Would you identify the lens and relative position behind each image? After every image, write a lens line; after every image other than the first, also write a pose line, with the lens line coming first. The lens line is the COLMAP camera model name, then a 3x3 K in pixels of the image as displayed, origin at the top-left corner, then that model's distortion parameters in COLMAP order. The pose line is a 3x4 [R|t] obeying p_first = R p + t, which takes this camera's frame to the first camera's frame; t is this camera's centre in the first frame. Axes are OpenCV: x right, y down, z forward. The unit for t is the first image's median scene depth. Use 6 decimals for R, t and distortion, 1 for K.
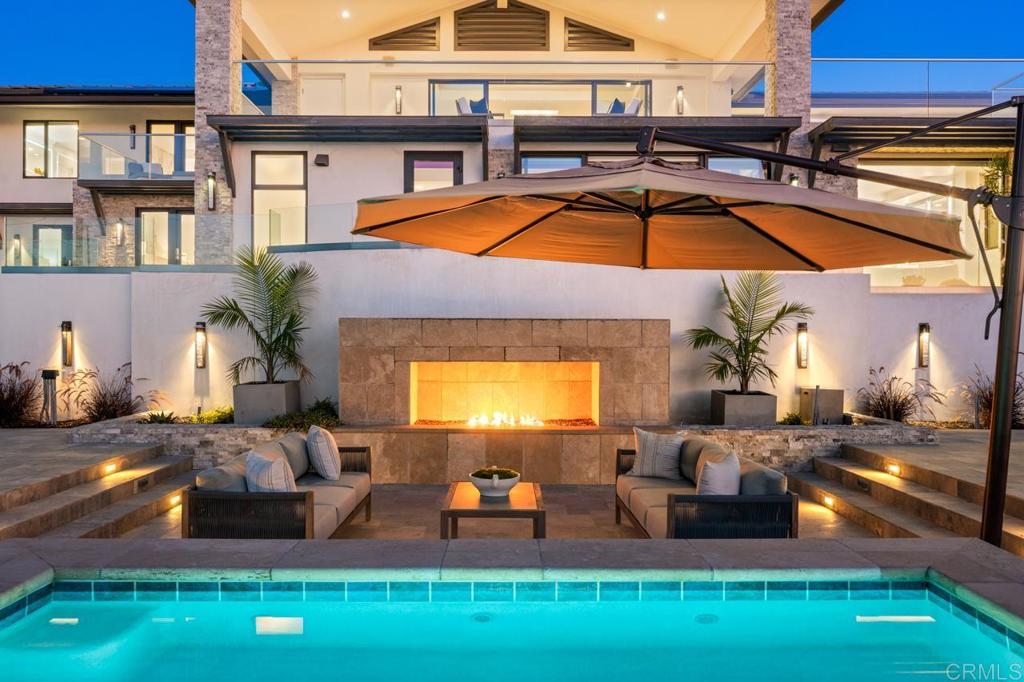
lens RADIAL K [[773.0, 0, 522.4], [0, 773.0, 343.0], [0, 0, 1]] dist [-0.003009, 0.009161]
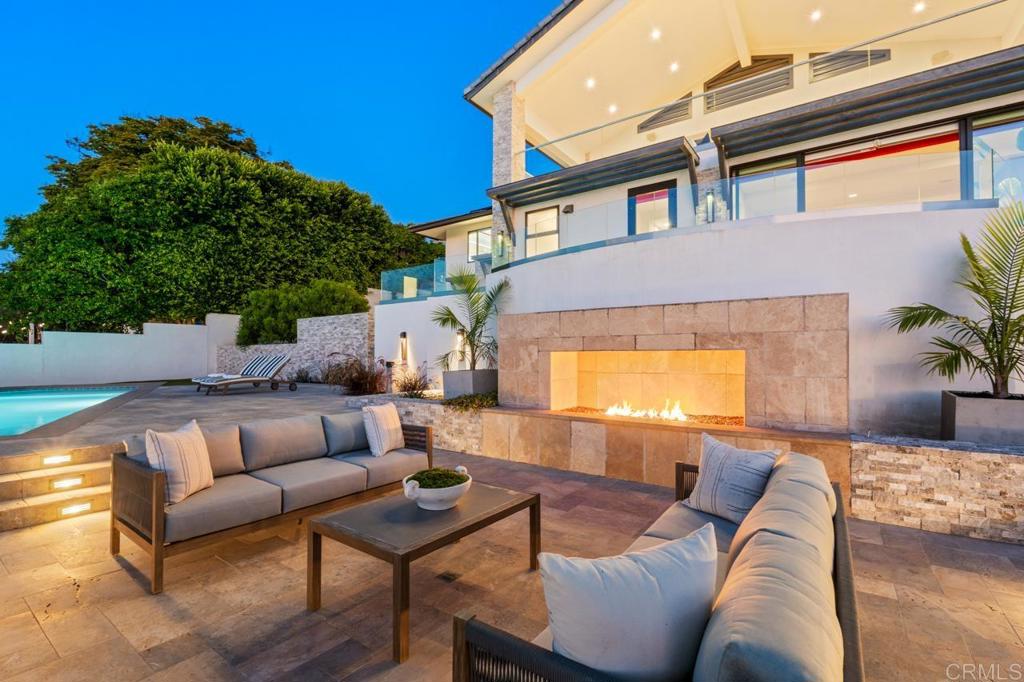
lens RADIAL K [[459.3, 0, 511.5], [0, 459.3, 350.4], [0, 0, 1]] dist [-0.004349, -0.000524]
pose [[0.803401, -0.010233, -0.595351, 0.192379], [-0.002194, 0.999795, -0.020145, 0.035254], [0.595435, 0.017491, 0.803213, 0.445773]]
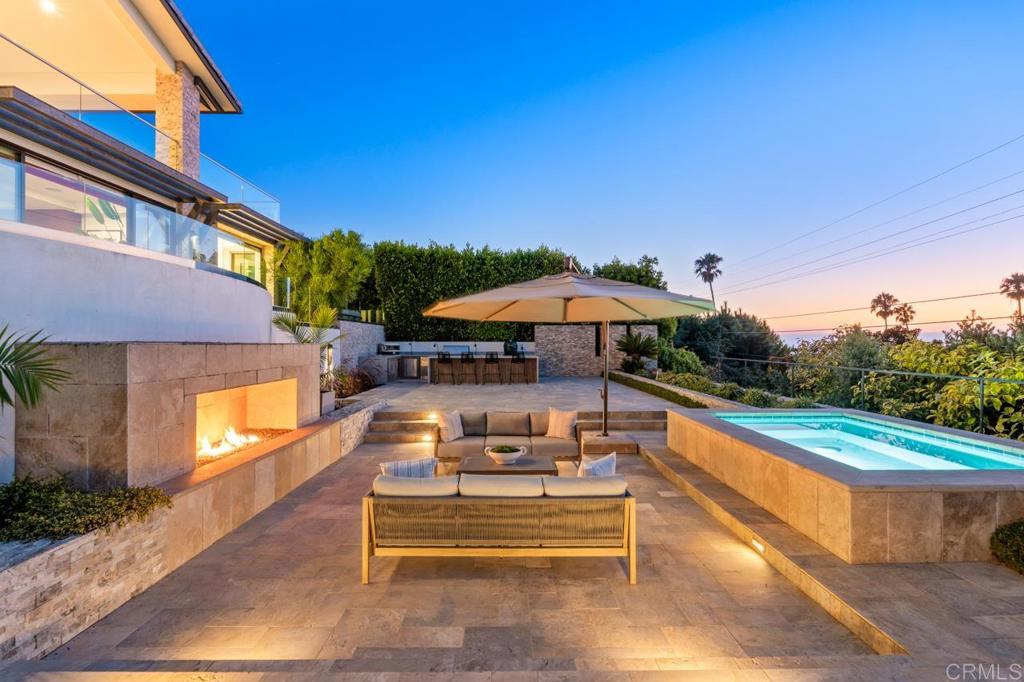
lens RADIAL K [[459.3, 0, 504.8], [0, 459.3, 342.0], [0, 0, 1]] dist [-0.004349, -0.000524]
pose [[0.029555, 0.000339, 0.999563, -0.632716], [0.008278, 0.999966, -0.000584, -0.030024], [-0.999529, 0.008292, 0.029551, 0.639547]]
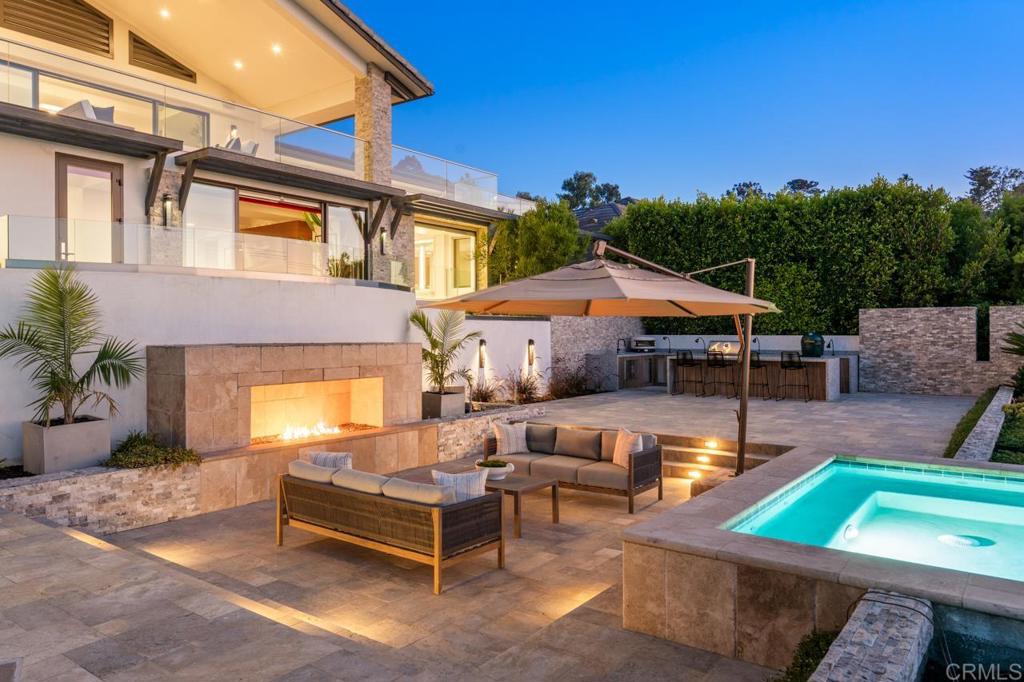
lens RADIAL K [[681.0, 0, 509.8], [0, 681.0, 333.8], [0, 0, 1]] dist [-0.007028, 0.003891]
pose [[0.620920, -0.005263, 0.783856, -0.653181], [0.009694, 0.999953, -0.000965, -0.043905], [-0.783814, 0.008198, 0.620942, 0.133750]]
